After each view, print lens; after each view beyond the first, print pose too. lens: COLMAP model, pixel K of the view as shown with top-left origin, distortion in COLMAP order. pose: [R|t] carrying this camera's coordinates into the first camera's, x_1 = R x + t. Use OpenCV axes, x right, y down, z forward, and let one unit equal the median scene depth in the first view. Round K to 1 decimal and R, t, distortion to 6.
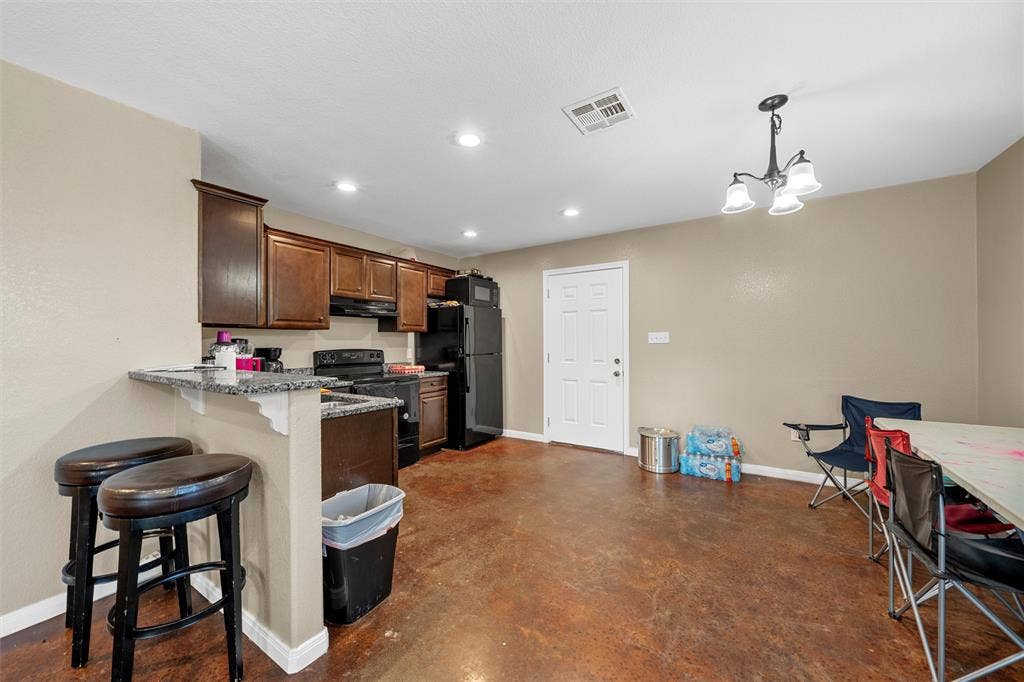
lens RADIAL K [[376.0, 0, 515.3], [0, 376.0, 342.9], [0, 0, 1]] dist [0.000596, 0.000078]
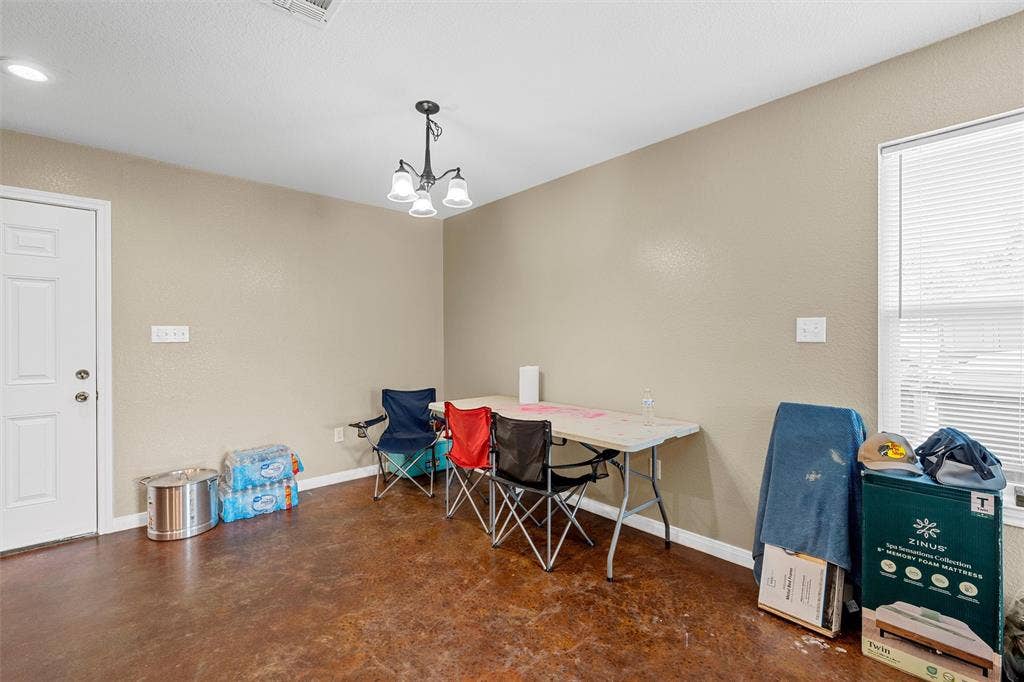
lens RADIAL K [[441.8, 0, 512.0], [0, 441.8, 341.0], [0, 0, 1]] dist [-0.000048, 0.000119]
pose [[0.276277, 0.001716, 0.961077, -0.231895], [0.002805, 0.999993, -0.002592, 0.002638], [-0.961074, 0.003412, 0.276270, 0.250326]]
